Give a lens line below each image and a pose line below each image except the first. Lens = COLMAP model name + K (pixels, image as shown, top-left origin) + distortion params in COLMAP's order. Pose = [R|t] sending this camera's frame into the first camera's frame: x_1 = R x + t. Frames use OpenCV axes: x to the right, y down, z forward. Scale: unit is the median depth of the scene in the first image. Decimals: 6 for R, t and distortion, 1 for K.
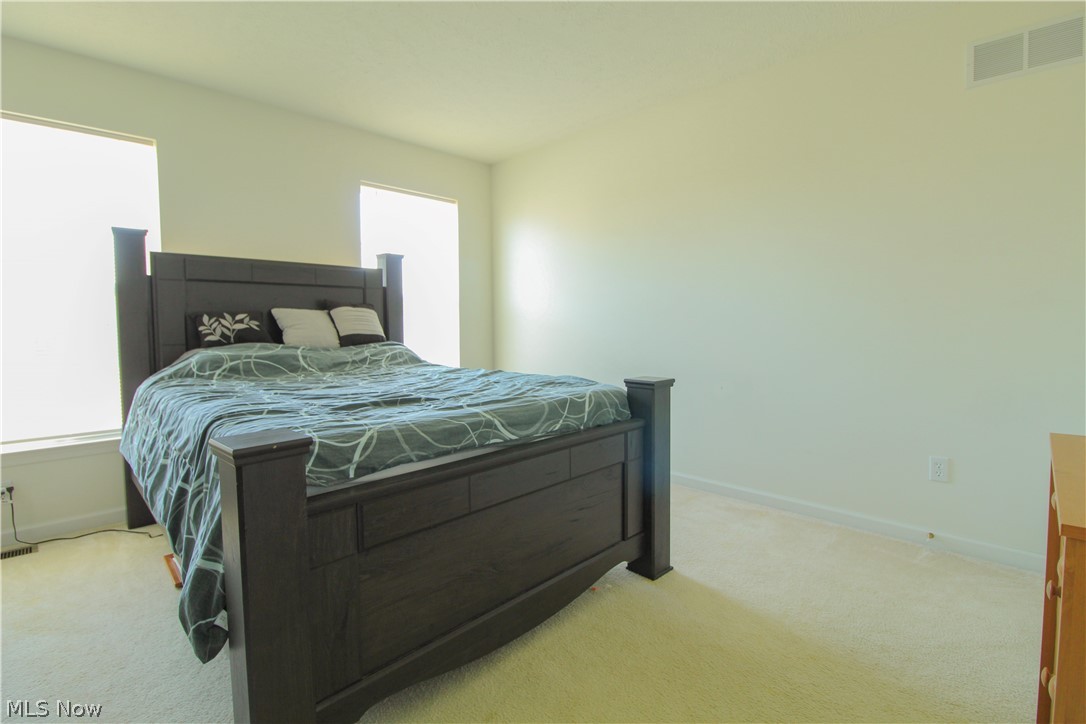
lens RADIAL K [[508.5, 0, 544.7], [0, 508.5, 355.5], [0, 0, 1]] dist [-0.003903, -0.009898]
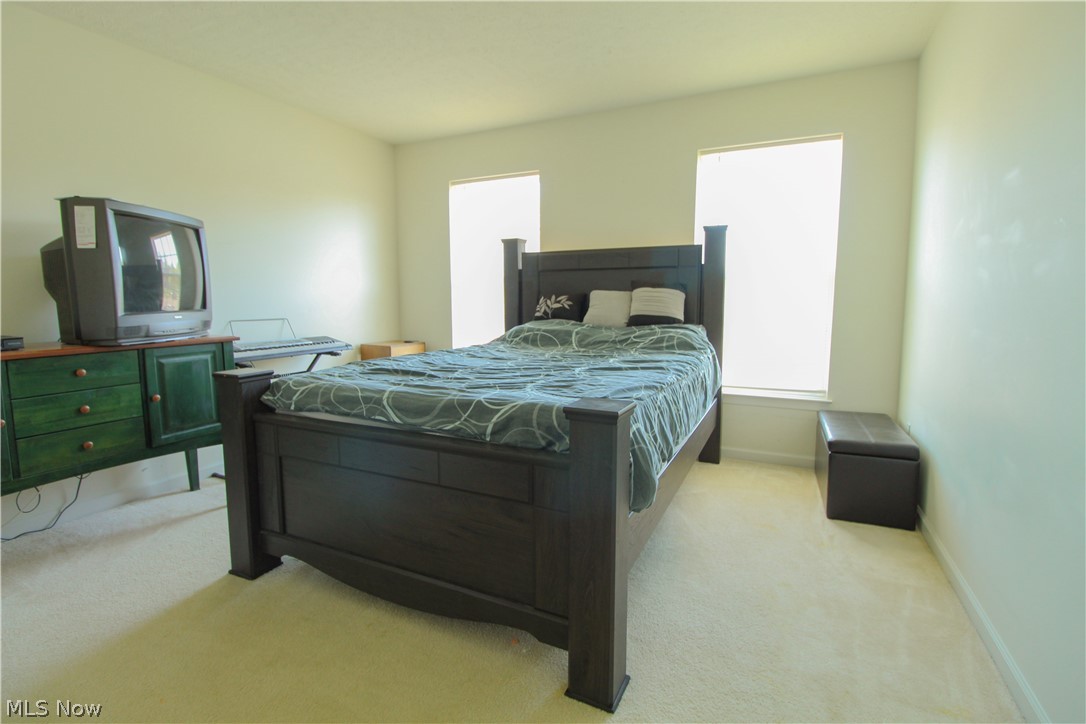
lens RADIAL K [[508.5, 0, 549.6], [0, 508.5, 363.0], [0, 0, 1]] dist [-0.003903, -0.009898]
pose [[0.322395, 0.126019, -0.938180, 0.644339], [-0.061256, 0.991799, 0.112172, -0.060132], [0.944621, 0.021305, 0.327470, 0.608013]]
